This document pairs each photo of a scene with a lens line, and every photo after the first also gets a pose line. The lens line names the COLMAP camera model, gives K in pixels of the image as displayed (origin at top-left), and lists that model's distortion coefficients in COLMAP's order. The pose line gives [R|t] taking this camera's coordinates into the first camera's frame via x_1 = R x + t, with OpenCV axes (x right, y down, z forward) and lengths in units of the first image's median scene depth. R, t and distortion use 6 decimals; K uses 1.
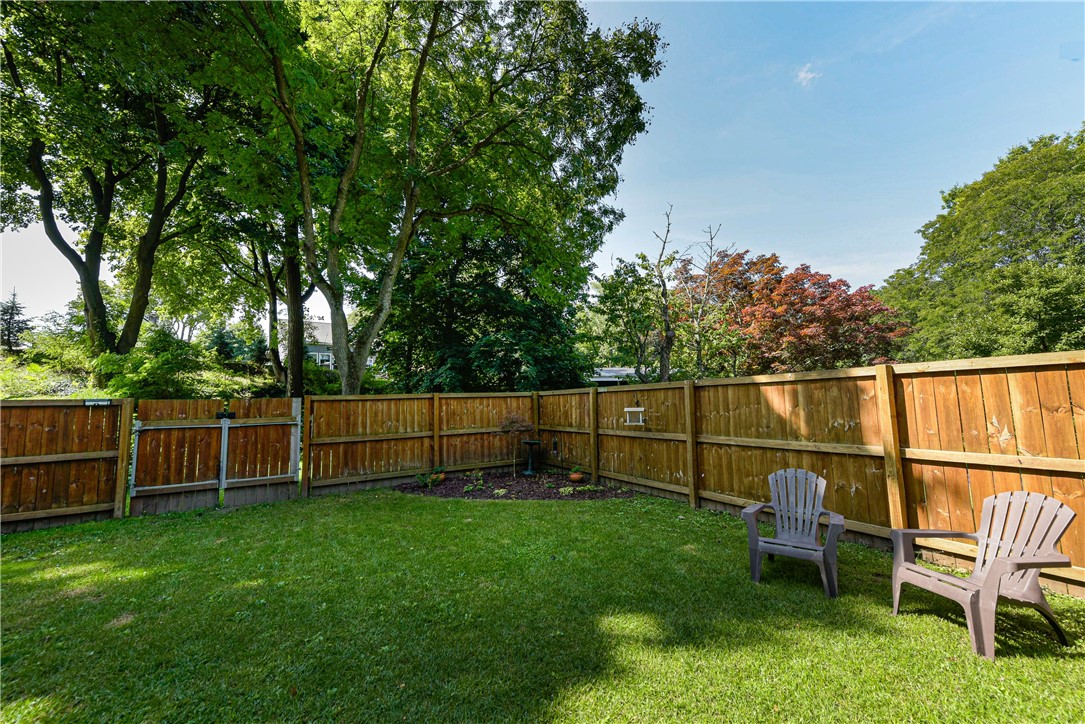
lens RADIAL K [[423.6, 0, 547.0], [0, 423.6, 363.4], [0, 0, 1]] dist [0.010700, 0.000201]
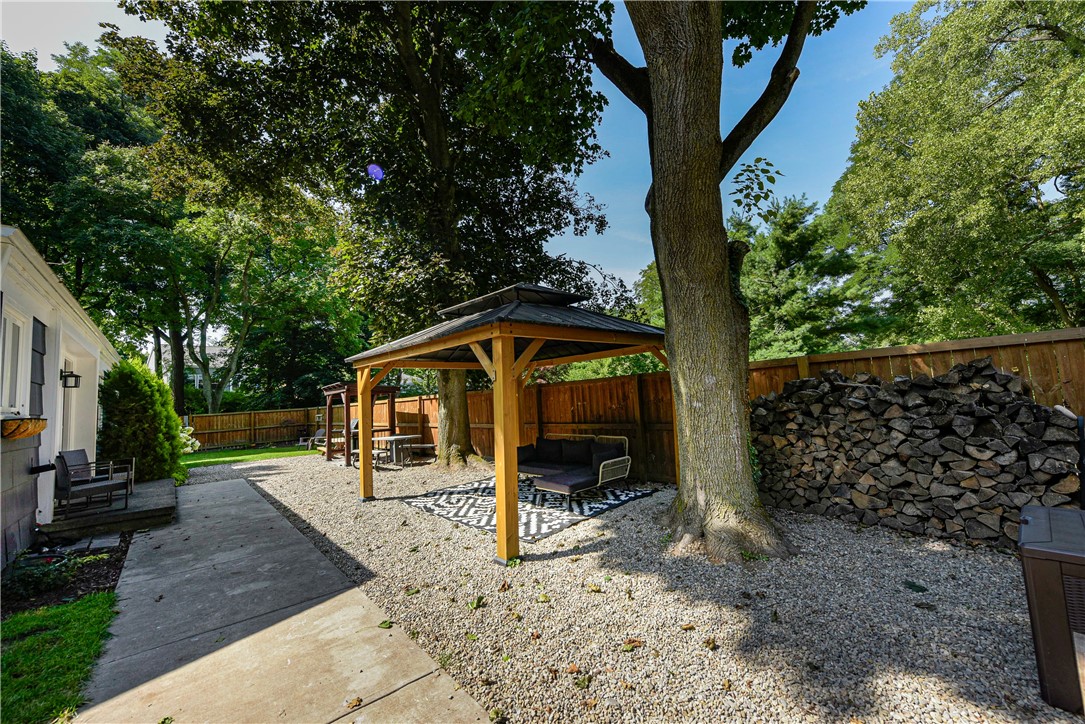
lens RADIAL K [[423.6, 0, 547.0], [0, 423.6, 363.4], [0, 0, 1]] dist [0.010700, 0.000201]
pose [[0.981303, -0.014386, 0.191932, 0.833930], [0.014159, 0.999896, 0.002559, -0.165902], [-0.191949, 0.000207, 0.981405, -1.533026]]
